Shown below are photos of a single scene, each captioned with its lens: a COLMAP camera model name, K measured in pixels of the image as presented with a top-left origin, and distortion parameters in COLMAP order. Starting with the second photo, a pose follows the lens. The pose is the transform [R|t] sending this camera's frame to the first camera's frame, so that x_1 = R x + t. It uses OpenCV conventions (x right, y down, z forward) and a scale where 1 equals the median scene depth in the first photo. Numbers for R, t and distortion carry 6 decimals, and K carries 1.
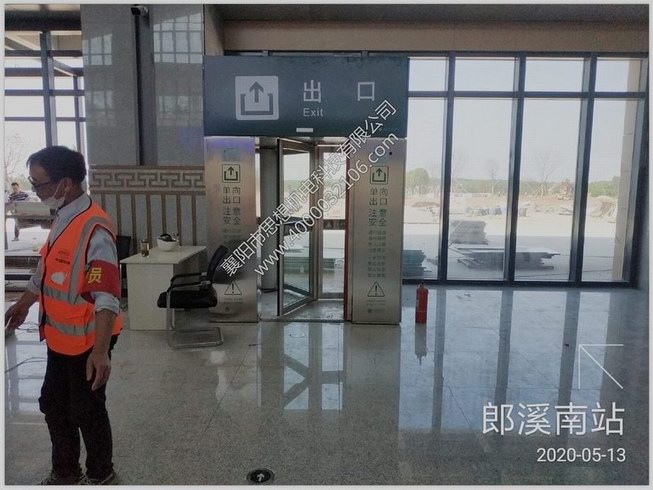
lens RADIAL K [[459.5, 0, 326.5], [0, 459.5, 245.0], [0, 0, 1]] dist [-0.004209, -0.001116]
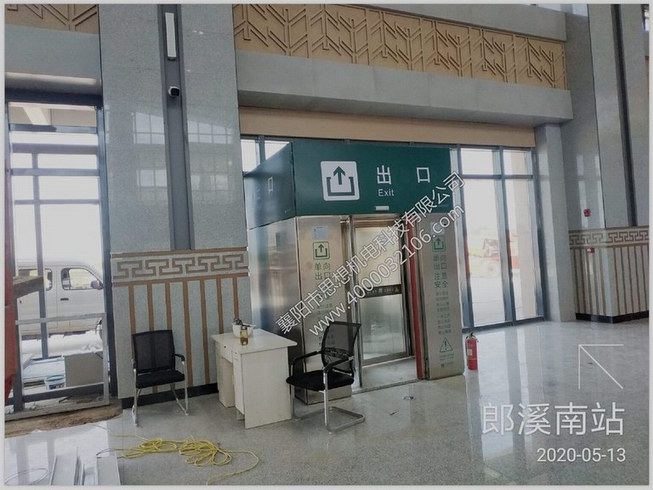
lens RADIAL K [[481.3, 0, 326.5], [0, 481.3, 245.0], [0, 0, 1]] dist [0.065947, -0.001037]
pose [[0.911033, -0.054459, 0.408722, -0.597351], [0.124149, 0.981471, -0.145952, -0.005401], [-0.393200, 0.183710, 0.900913, 0.006234]]
